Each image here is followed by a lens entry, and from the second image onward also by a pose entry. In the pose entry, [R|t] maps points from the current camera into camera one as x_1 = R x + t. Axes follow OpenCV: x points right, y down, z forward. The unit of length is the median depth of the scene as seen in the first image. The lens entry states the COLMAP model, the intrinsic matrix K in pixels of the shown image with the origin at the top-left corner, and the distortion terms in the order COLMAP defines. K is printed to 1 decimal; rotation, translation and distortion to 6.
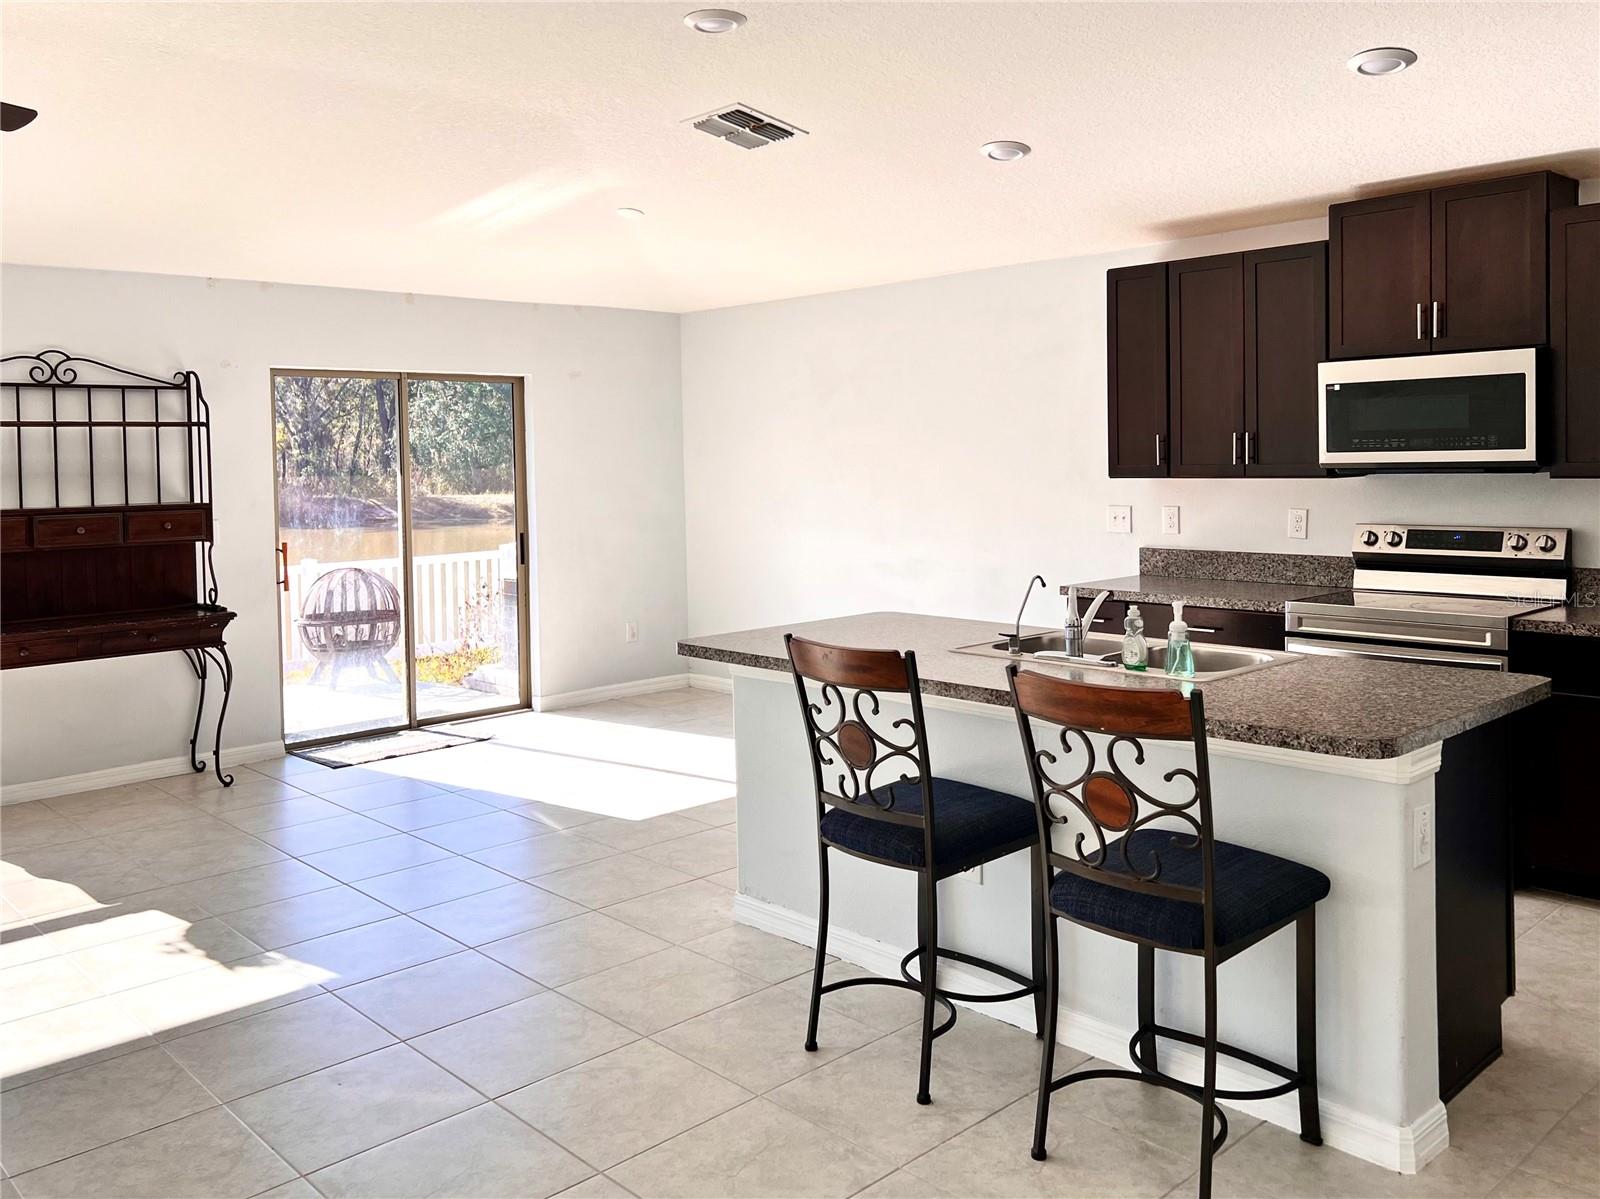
lens RADIAL K [[1301.8, 0, 803.9], [0, 1301.8, 482.9], [0, 0, 1]] dist [0.034601, -0.021965]
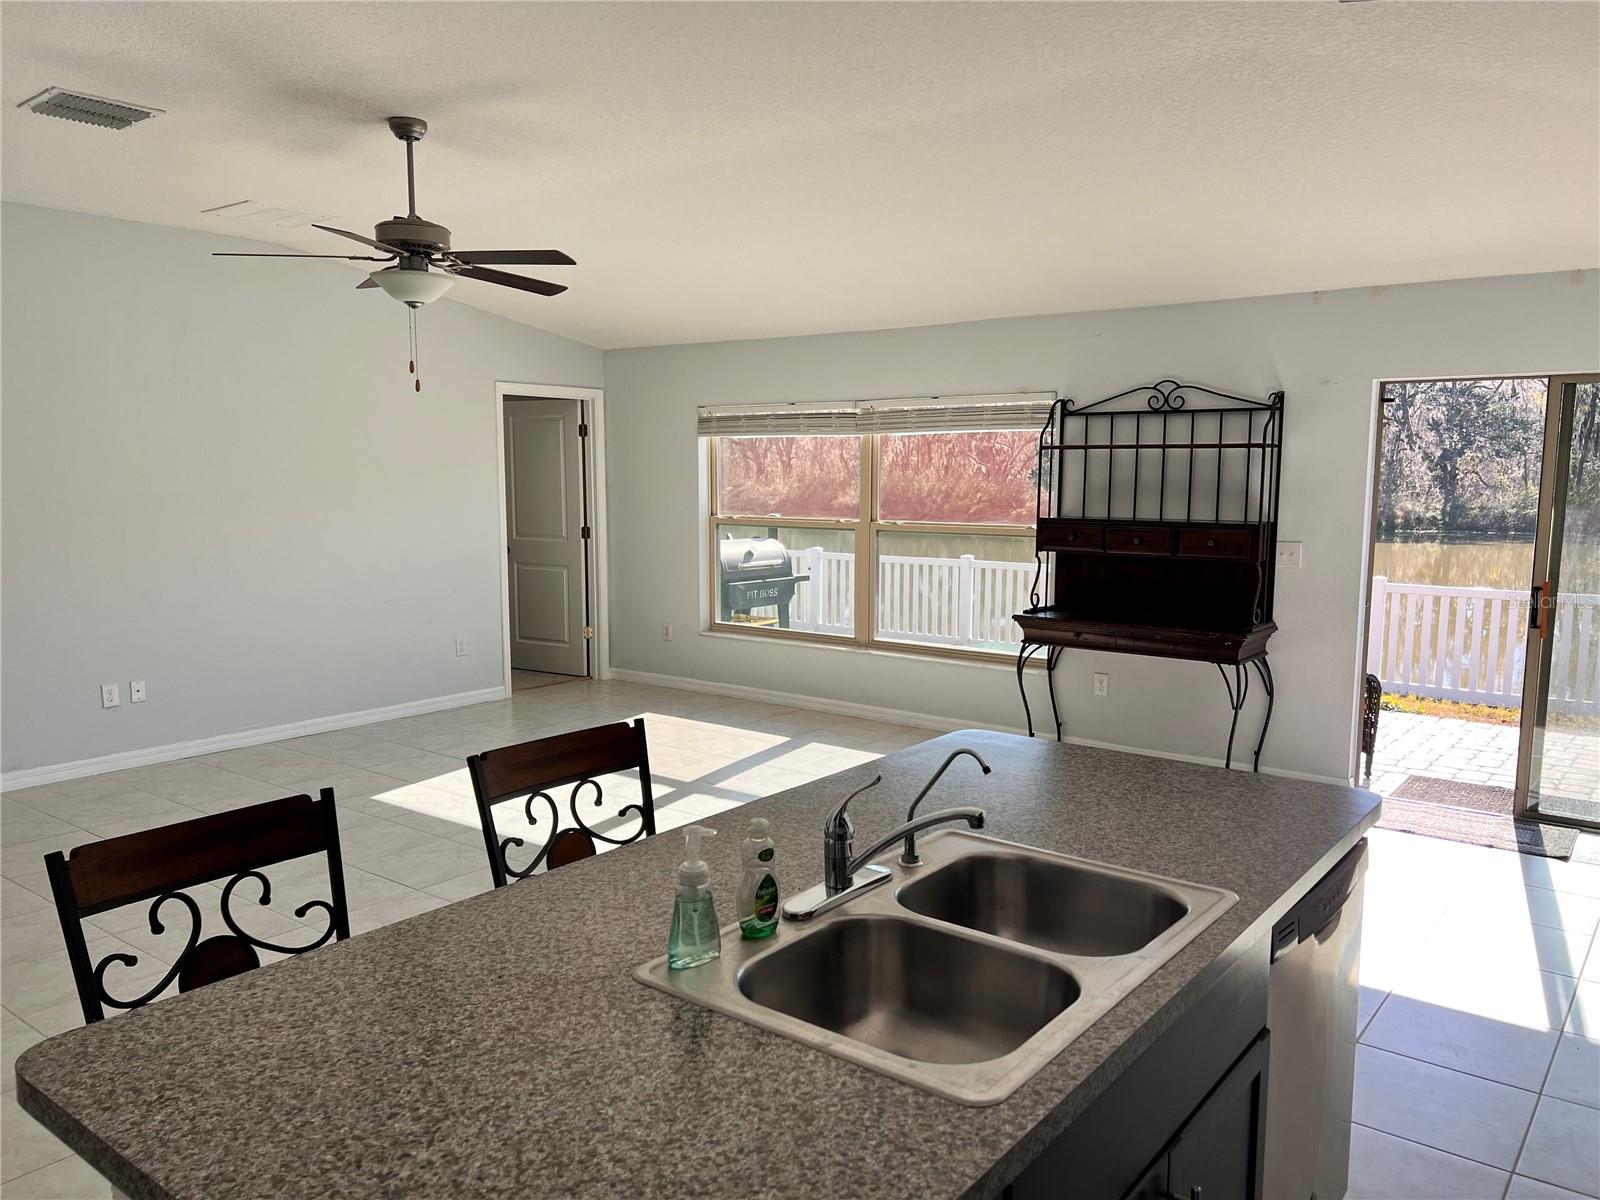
lens RADIAL K [[1203.1, 0, 806.4], [0, 1203.1, 620.2], [0, 0, 1]] dist [0.051333, -0.060855]
pose [[0.164315, 0.142755, -0.976023, 0.536269], [-0.028485, 0.989746, 0.139967, -0.042152], [0.985997, 0.004803, 0.166696, 0.655733]]
